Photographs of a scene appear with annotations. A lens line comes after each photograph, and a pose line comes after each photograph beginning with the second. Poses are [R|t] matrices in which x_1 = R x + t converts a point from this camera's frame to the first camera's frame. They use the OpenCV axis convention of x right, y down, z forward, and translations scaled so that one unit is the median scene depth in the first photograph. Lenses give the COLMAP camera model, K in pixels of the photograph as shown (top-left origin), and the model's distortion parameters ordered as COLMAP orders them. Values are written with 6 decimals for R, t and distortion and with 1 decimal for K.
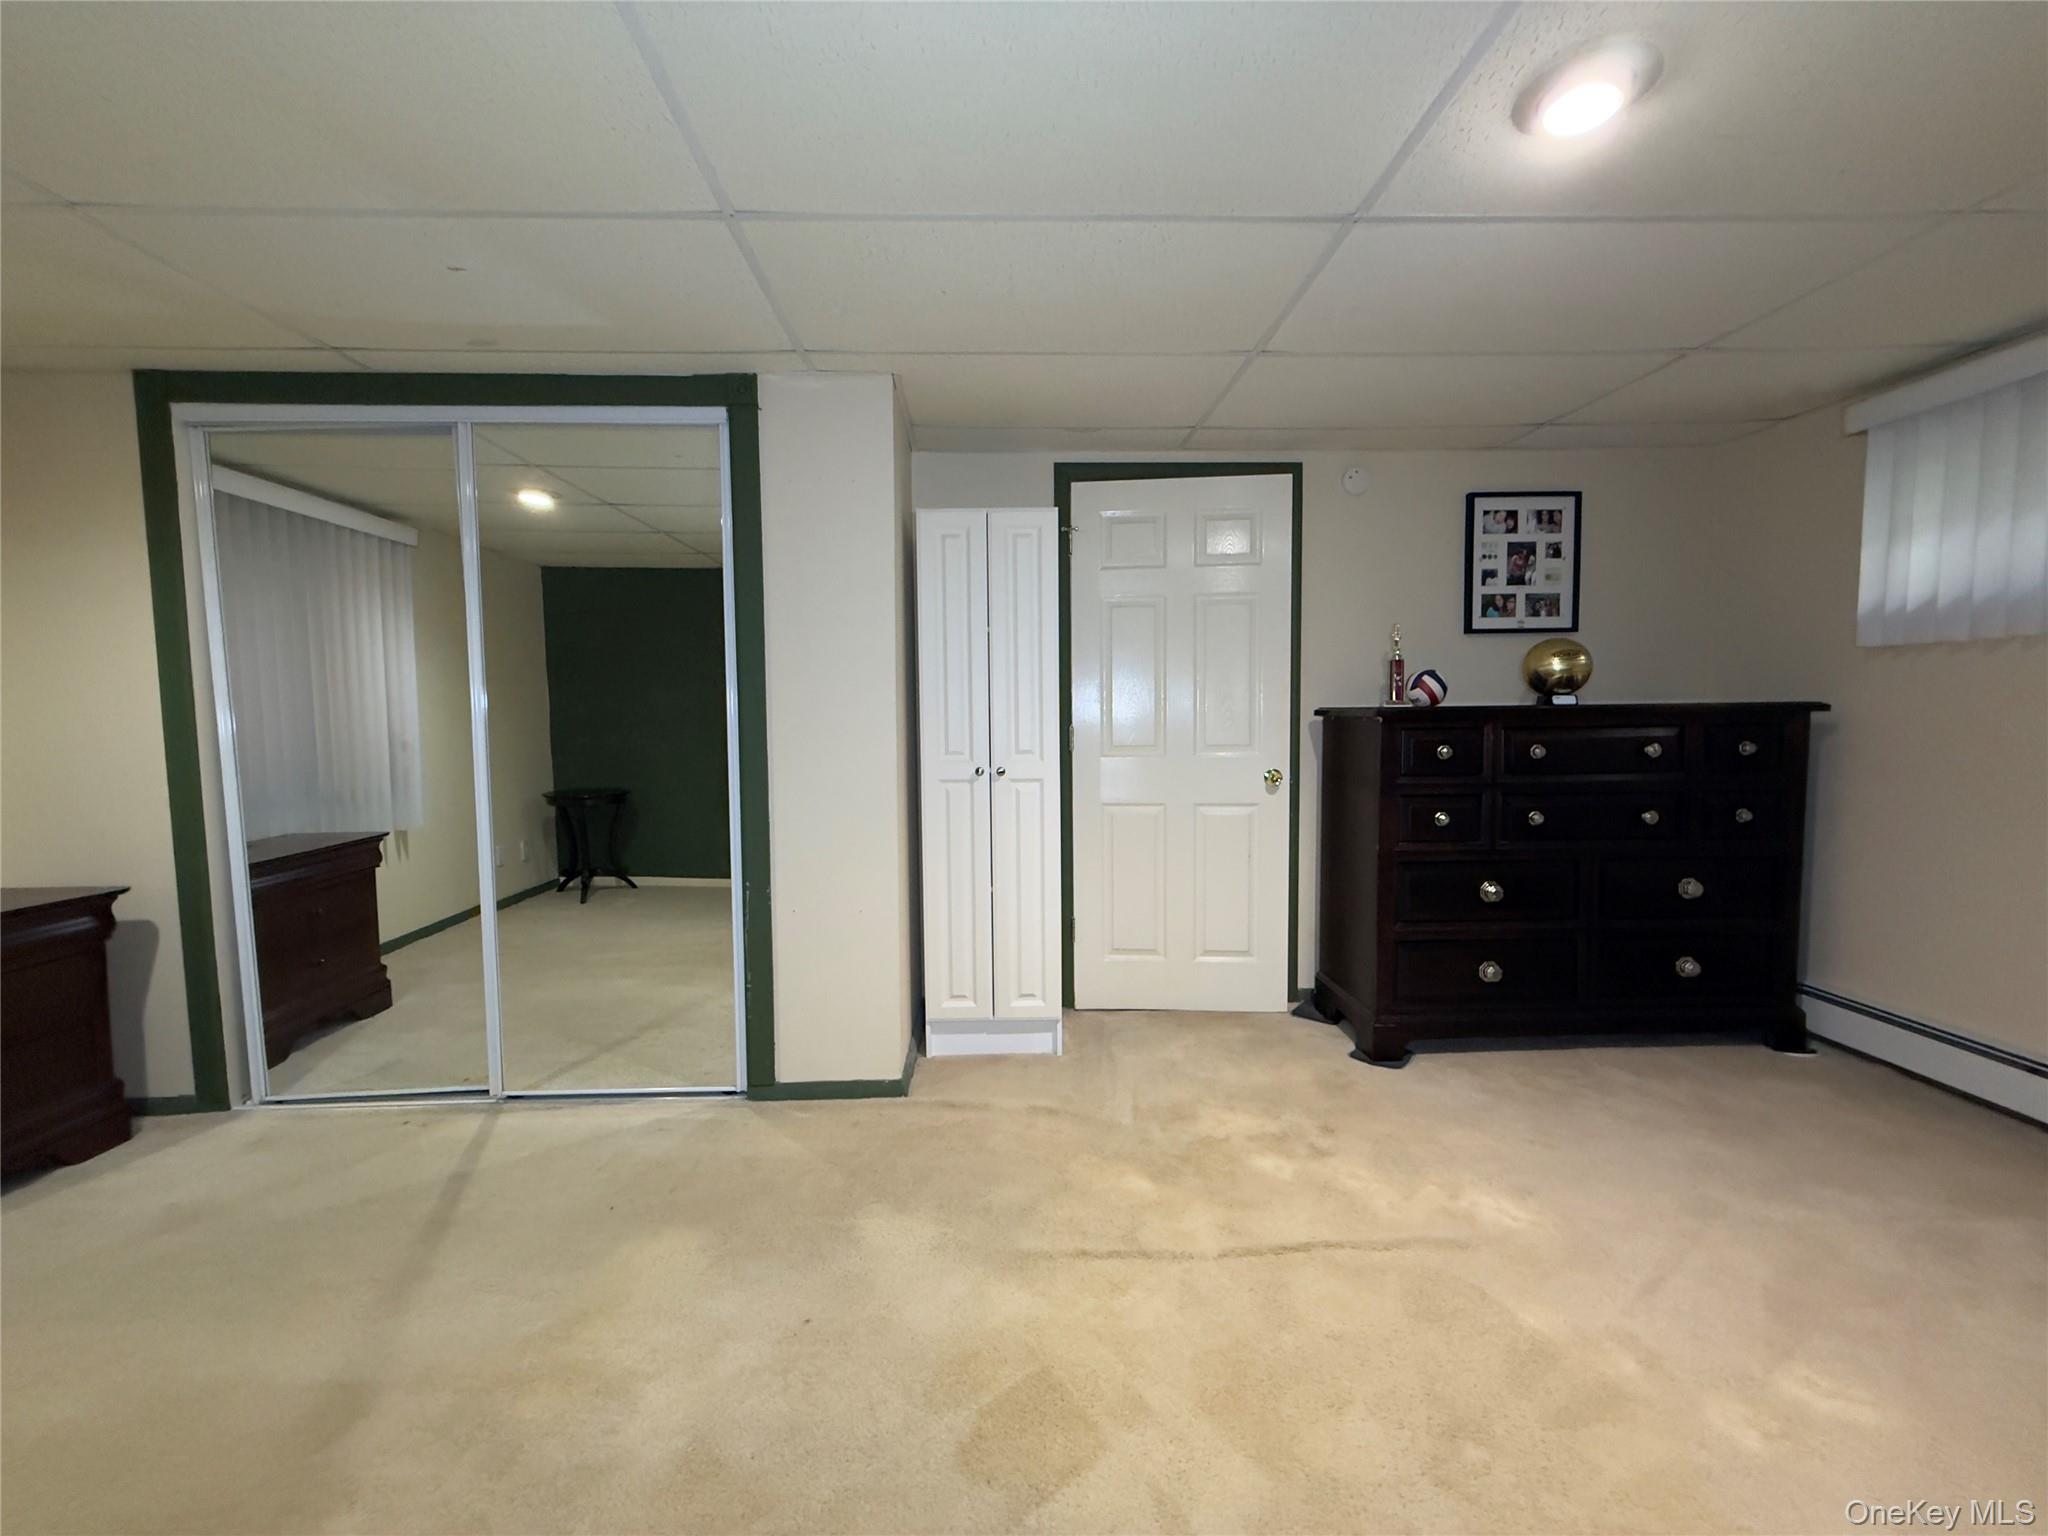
lens RADIAL K [[816.3, 0, 1017.7], [0, 816.3, 768.1], [0, 0, 1]] dist [0.001928, -0.000026]
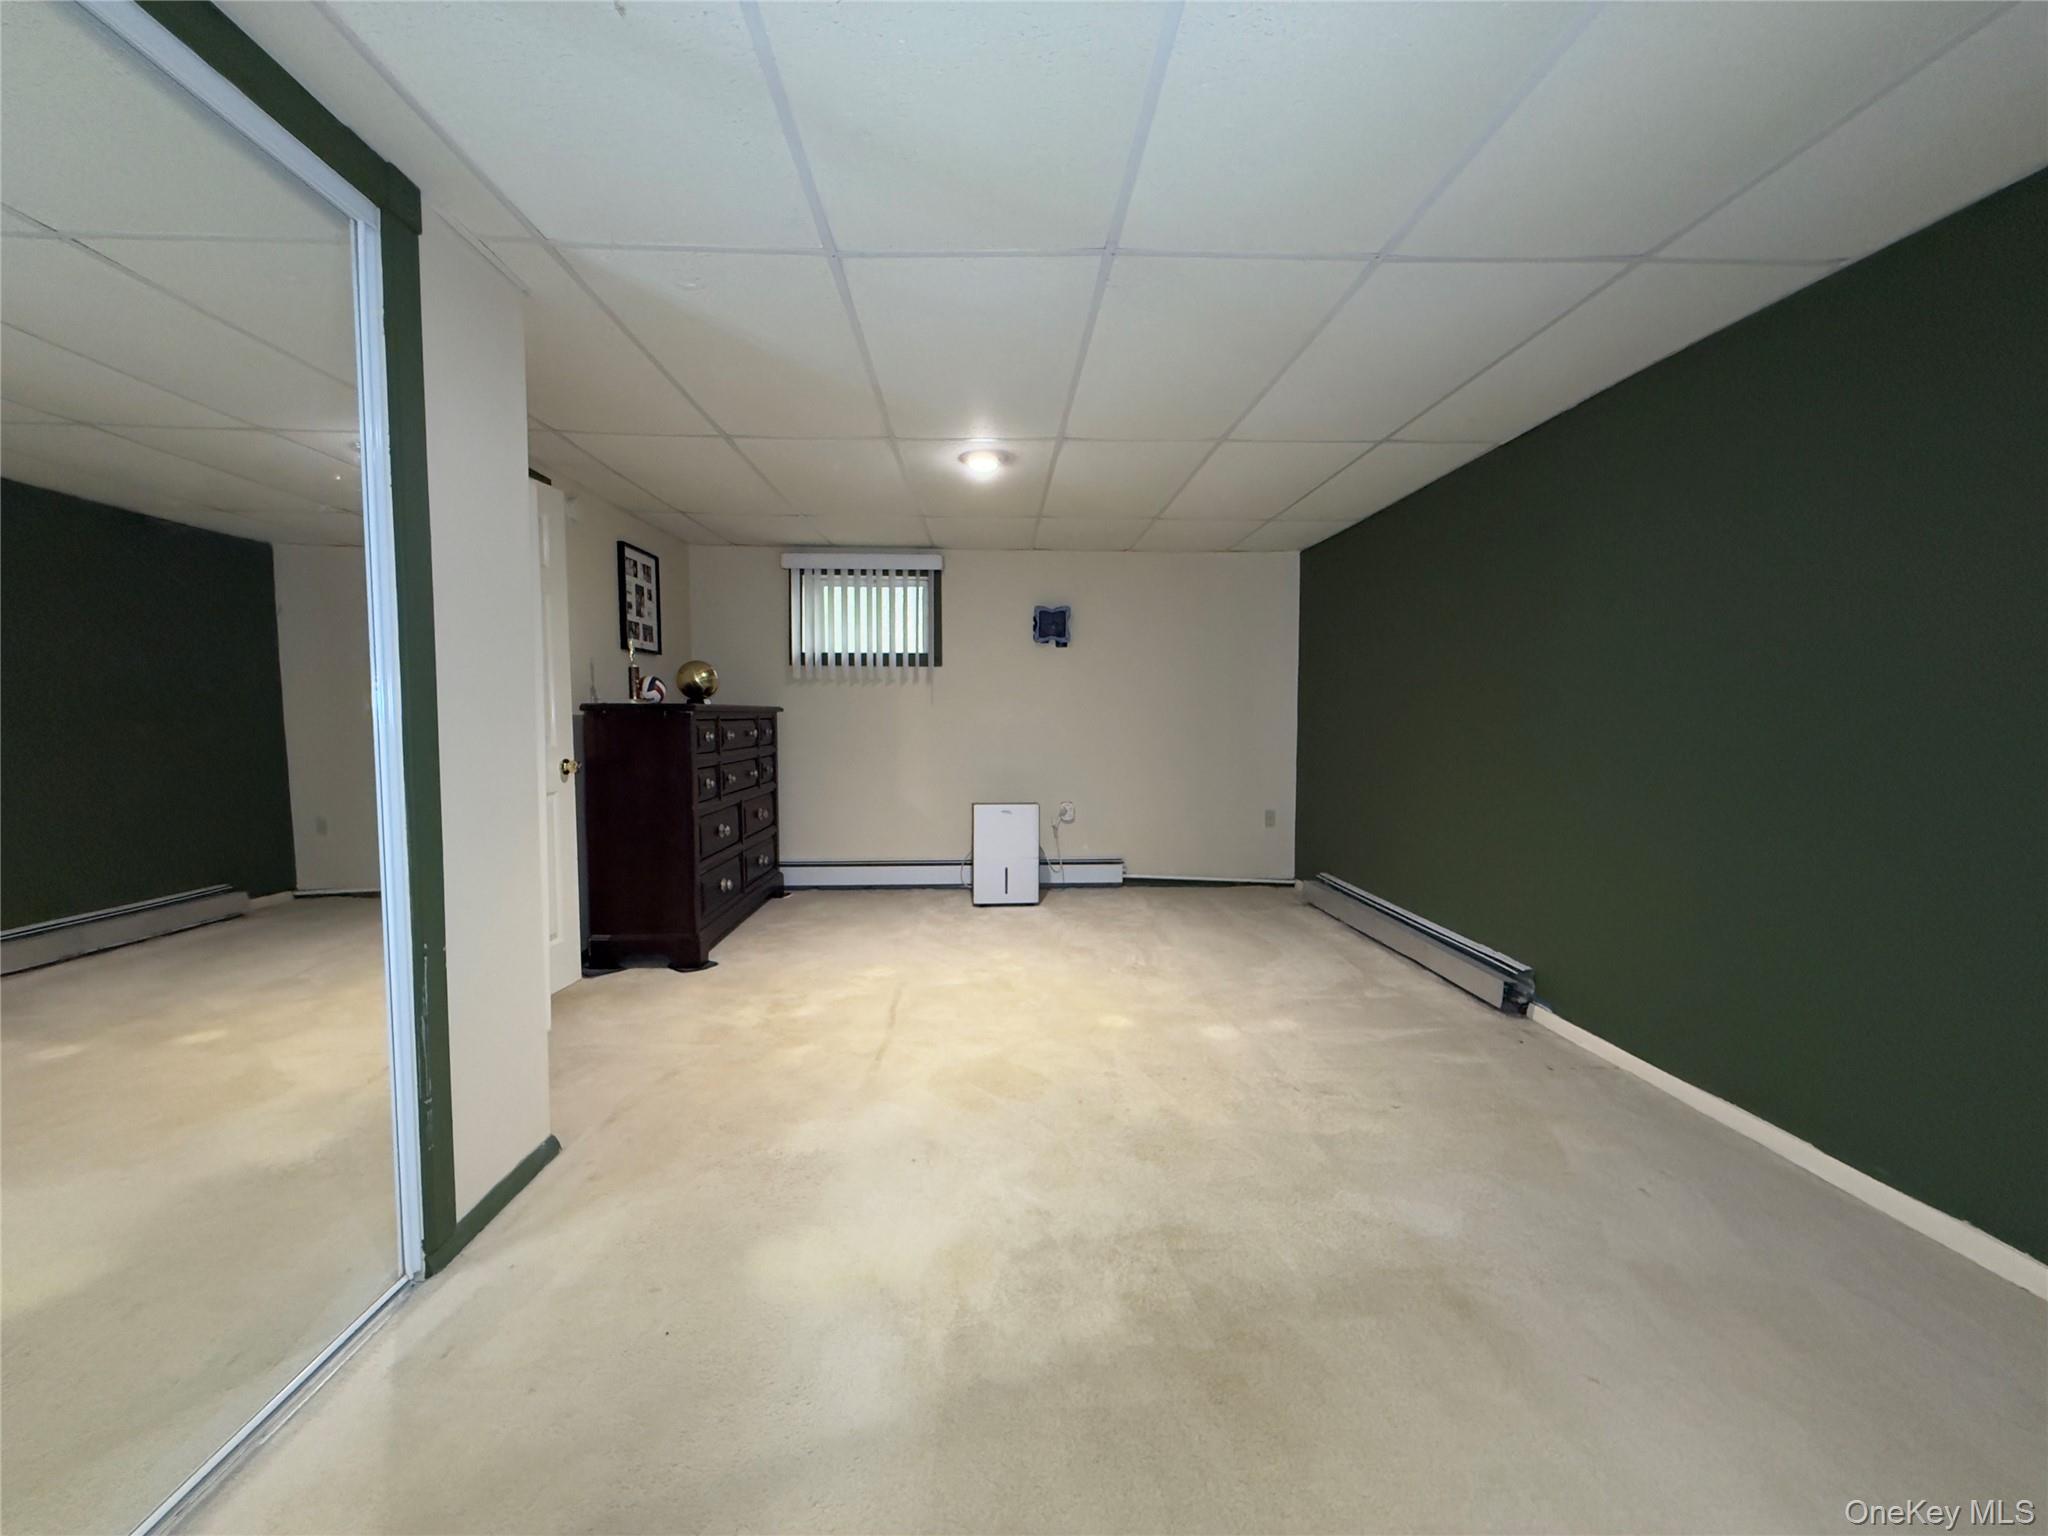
lens RADIAL K [[816.3, 0, 1021.5], [0, 816.3, 757.5], [0, 0, 1]] dist [0.001928, -0.000026]
pose [[0.001074, -0.039125, 0.999234, -0.998334], [0.077565, 0.996227, 0.038924, 0.005999], [-0.996987, 0.077463, 0.004105, 0.509980]]
